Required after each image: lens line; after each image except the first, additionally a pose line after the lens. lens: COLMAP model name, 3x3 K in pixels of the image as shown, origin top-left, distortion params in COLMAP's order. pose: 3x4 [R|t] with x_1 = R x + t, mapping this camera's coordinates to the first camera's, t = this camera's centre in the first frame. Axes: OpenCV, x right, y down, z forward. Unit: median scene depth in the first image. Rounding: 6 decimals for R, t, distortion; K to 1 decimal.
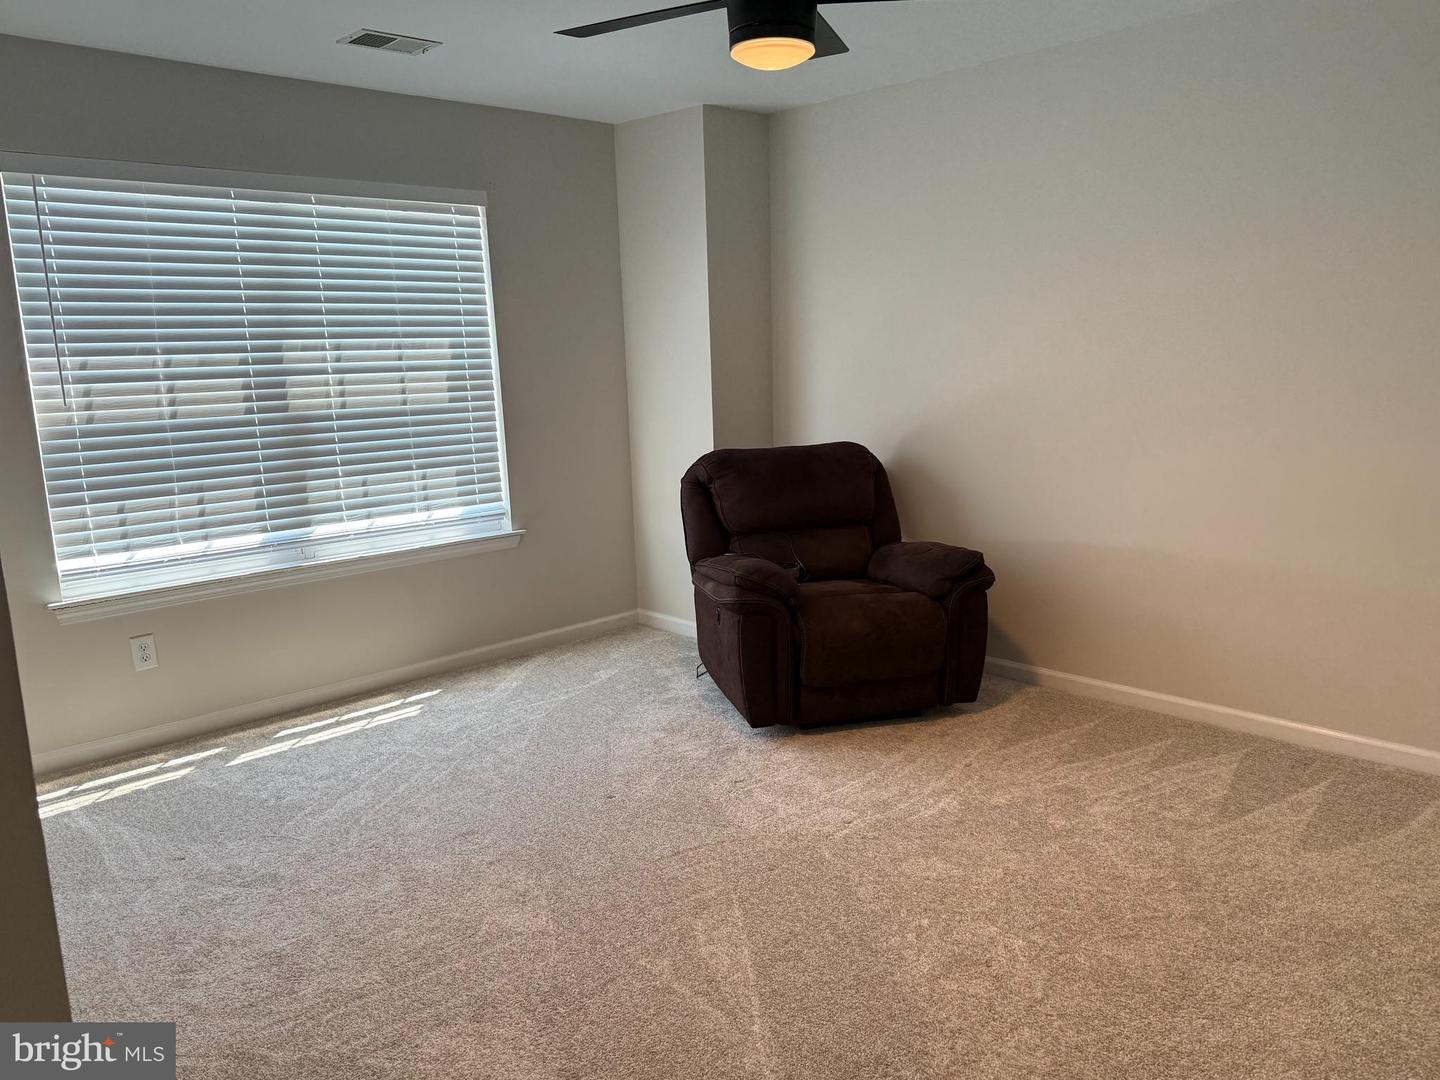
lens RADIAL K [[1080.0, 0, 713.8], [0, 1080.0, 543.0], [0, 0, 1]] dist [0.058535, -0.072456]
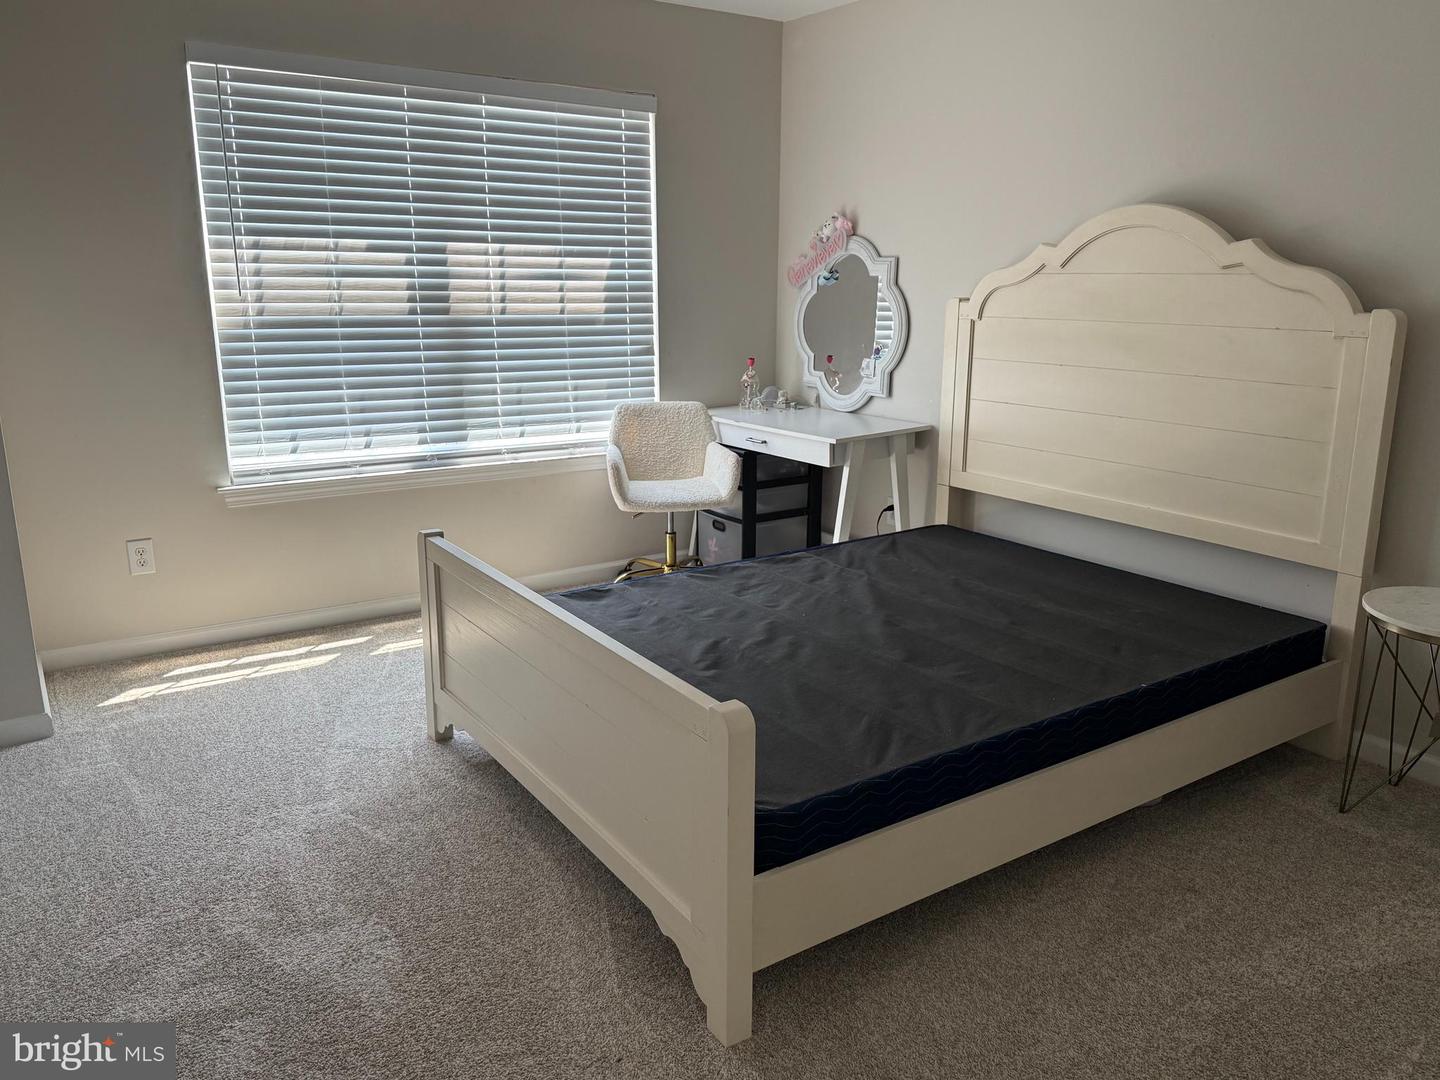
lens RADIAL K [[1080.0, 0, 729.5], [0, 1080.0, 538.9], [0, 0, 1]] dist [0.058535, -0.072456]
pose [[0.984888, 0.083843, -0.151548, 0.036313], [-0.073261, 0.994555, 0.074122, -0.007254], [0.156937, -0.061900, 0.985667, 0.033814]]
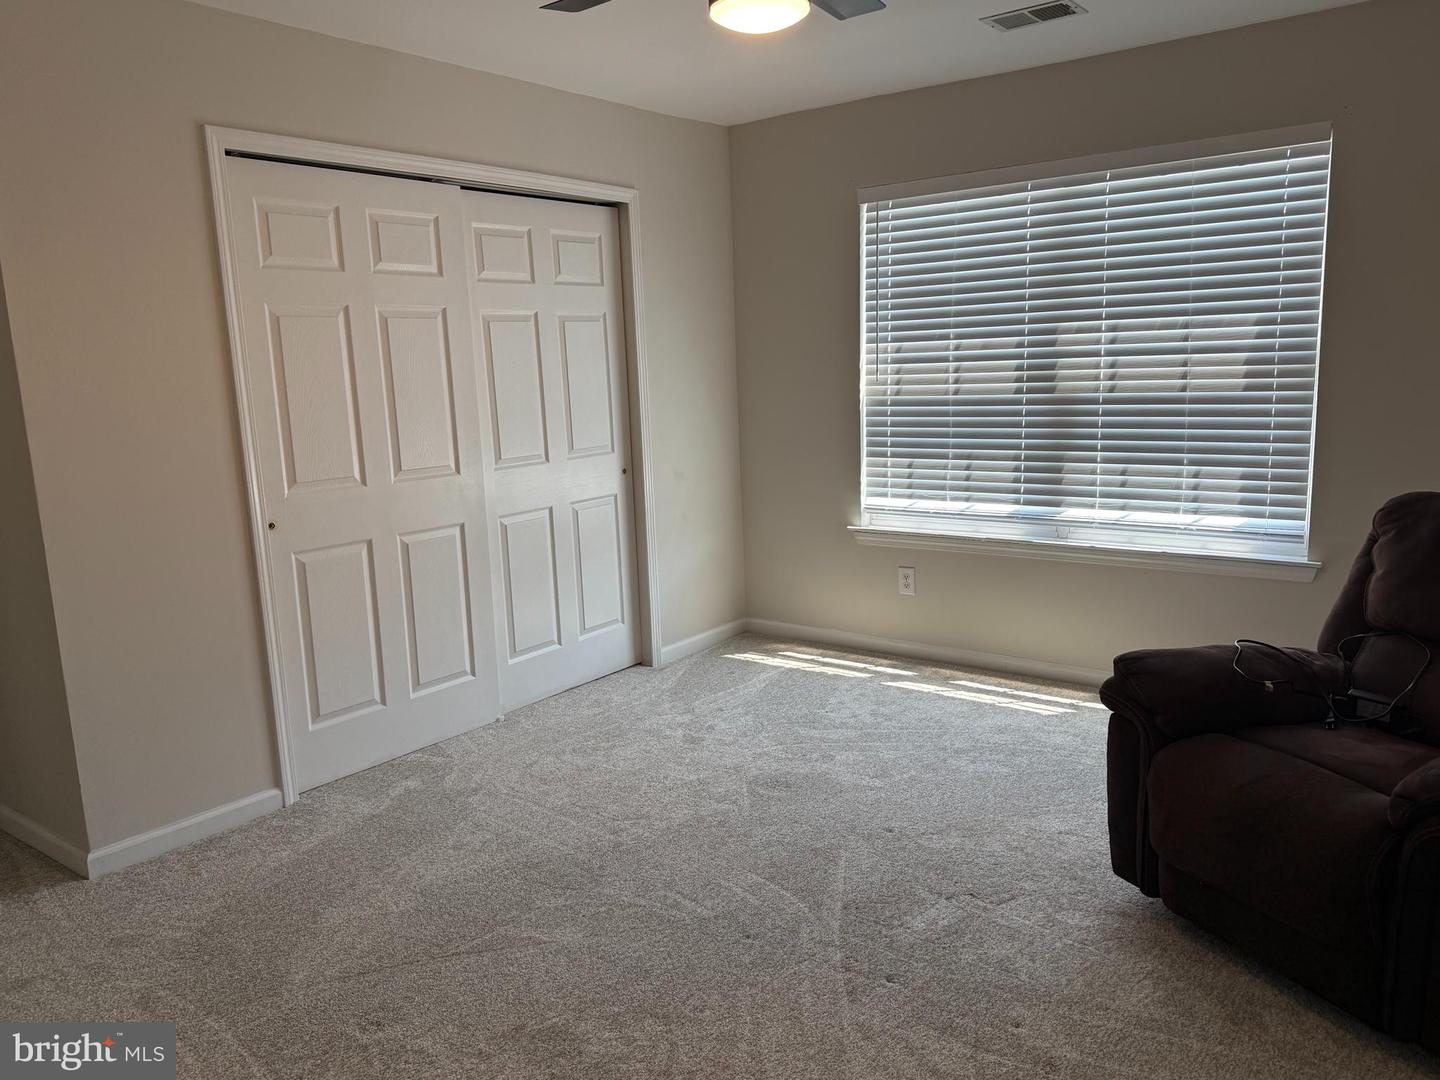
lens RADIAL K [[1080.0, 0, 735.7], [0, 1080.0, 551.7], [0, 0, 1]] dist [0.058535, -0.072456]
pose [[0.147159, 0.199527, -0.968779, 0.604936], [-0.140416, 0.973737, 0.179218, -0.119261], [0.979095, 0.109659, 0.171311, 0.558620]]
